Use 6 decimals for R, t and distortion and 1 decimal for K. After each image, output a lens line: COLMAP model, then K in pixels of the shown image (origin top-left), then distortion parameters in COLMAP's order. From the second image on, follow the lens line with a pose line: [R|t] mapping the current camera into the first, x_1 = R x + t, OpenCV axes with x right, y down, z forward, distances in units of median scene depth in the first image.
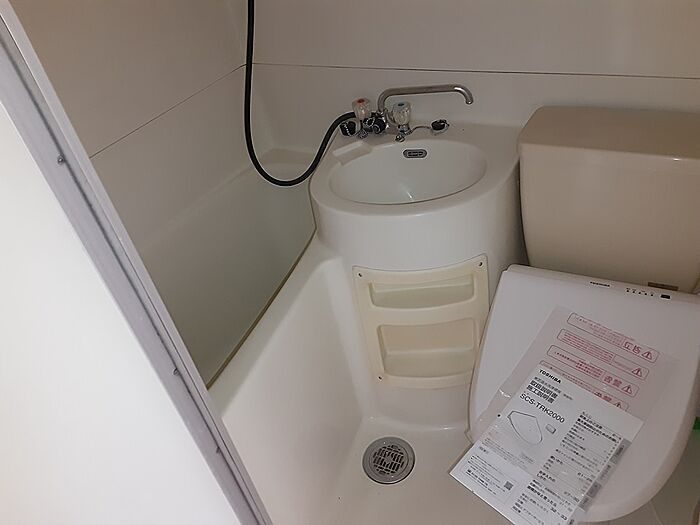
lens RADIAL K [[554.5, 0, 345.9], [0, 554.5, 259.5], [0, 0, 1]] dist [0.031856, -0.024720]
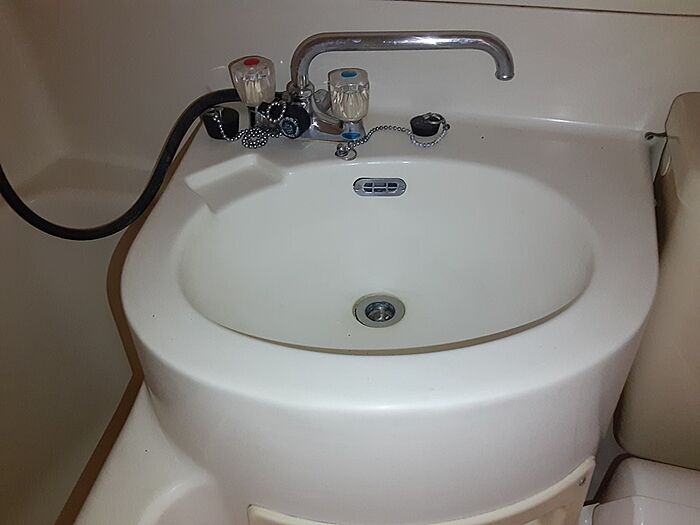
lens RADIAL K [[554.5, 0, 349.4], [0, 554.5, 264.0], [0, 0, 1]] dist [0.031856, -0.024720]
pose [[0.970129, -0.017811, 0.241936, -0.007601], [0.016667, 0.999838, 0.006774, -0.132023], [-0.242017, -0.002539, 0.970269, 0.572481]]
